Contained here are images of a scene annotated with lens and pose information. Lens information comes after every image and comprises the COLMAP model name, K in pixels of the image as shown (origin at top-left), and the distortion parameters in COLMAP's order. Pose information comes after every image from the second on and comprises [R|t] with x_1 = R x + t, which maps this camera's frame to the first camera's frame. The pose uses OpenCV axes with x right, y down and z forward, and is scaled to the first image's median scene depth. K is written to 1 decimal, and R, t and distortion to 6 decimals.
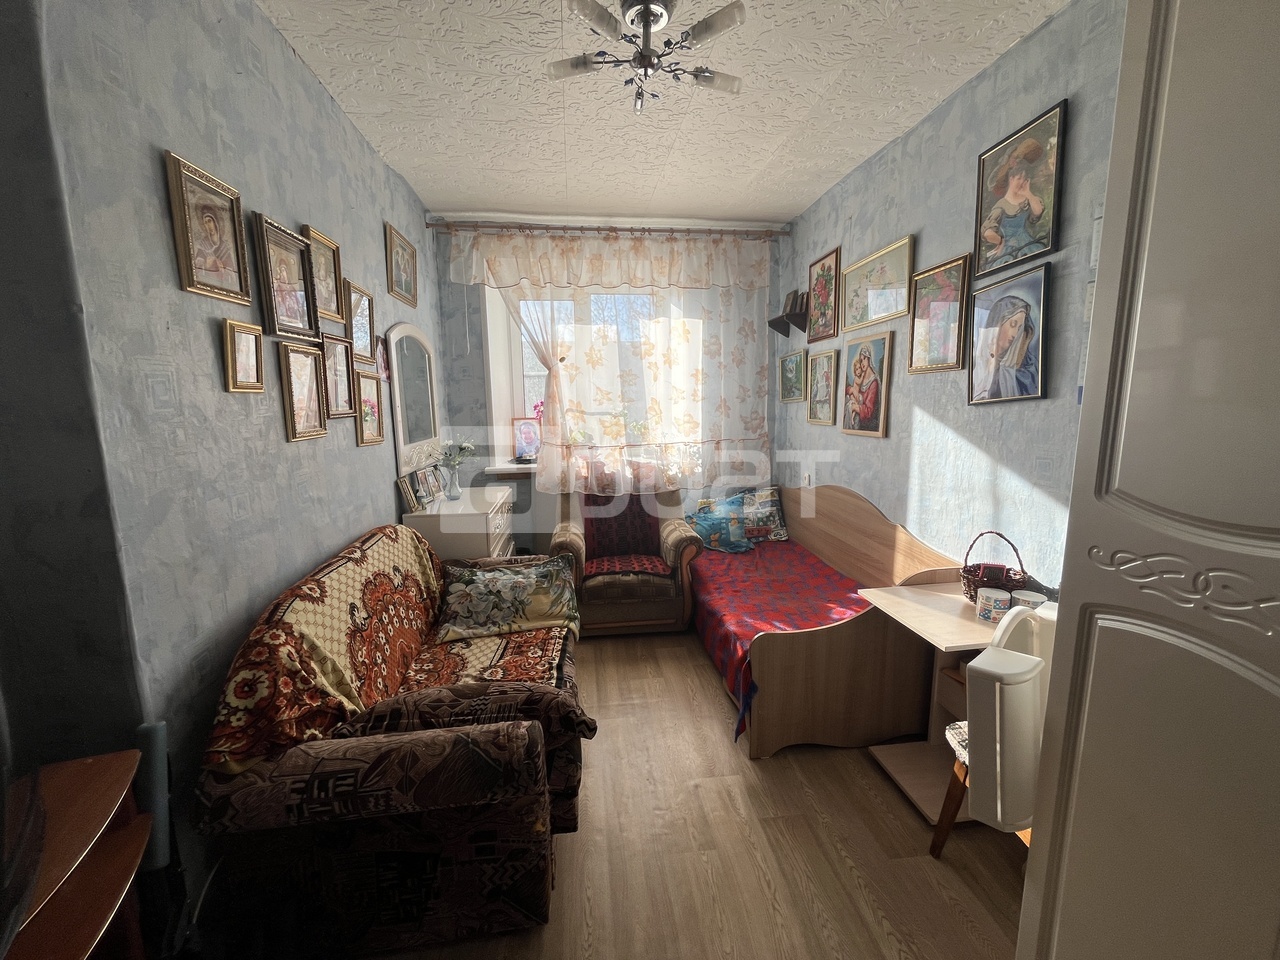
lens RADIAL K [[524.8, 0, 637.3], [0, 524.8, 475.3], [0, 0, 1]] dist [-0.004251, -0.000587]
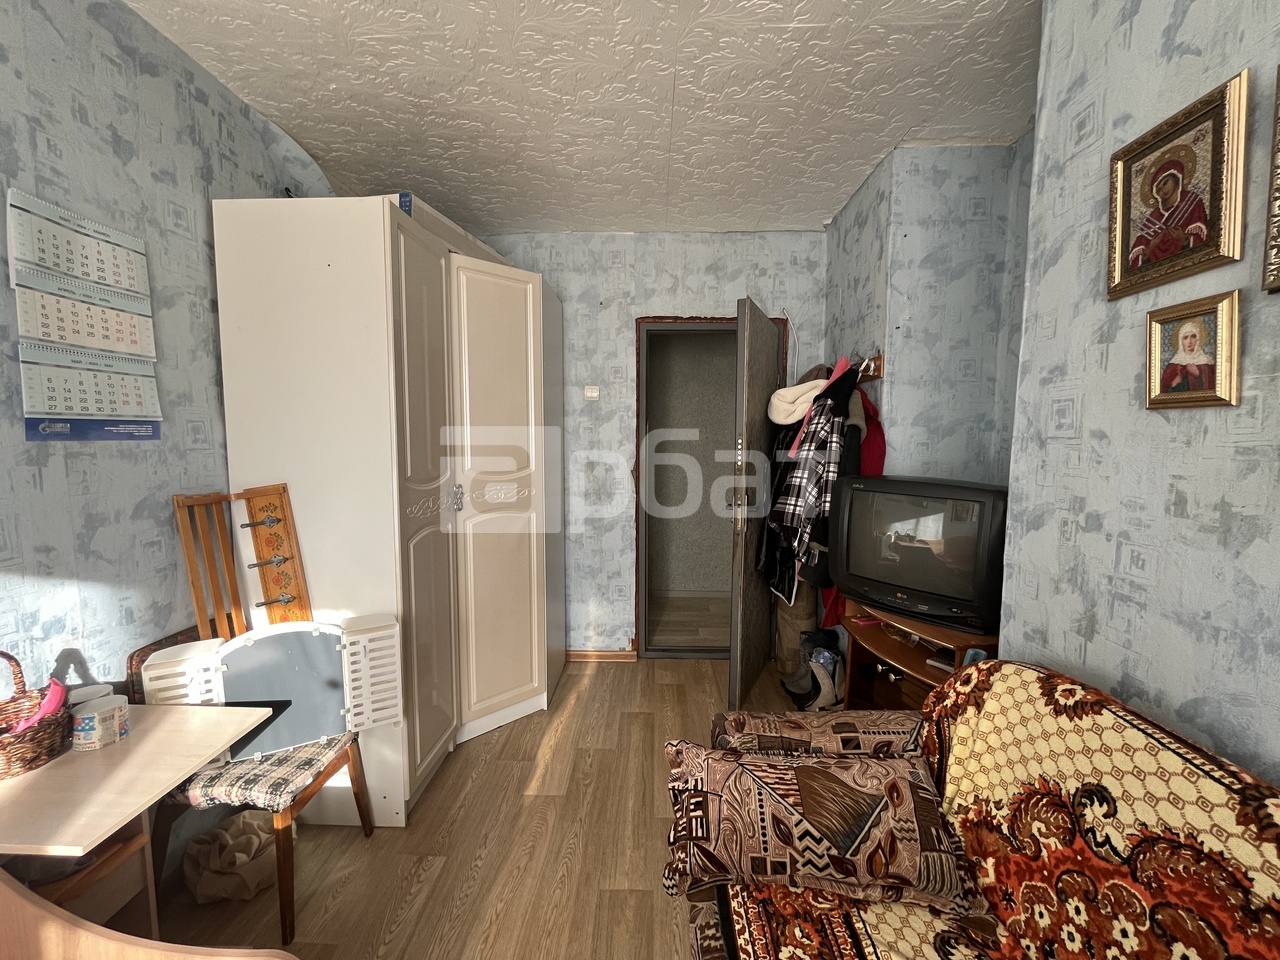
lens RADIAL K [[524.8, 0, 637.3], [0, 524.8, 473.9], [0, 0, 1]] dist [-0.004251, -0.000587]
pose [[-0.989256, -0.001115, 0.146192, -0.161295], [0.030688, 0.976110, 0.215101, -0.241056], [-0.142939, 0.217276, -0.965588, 1.752913]]
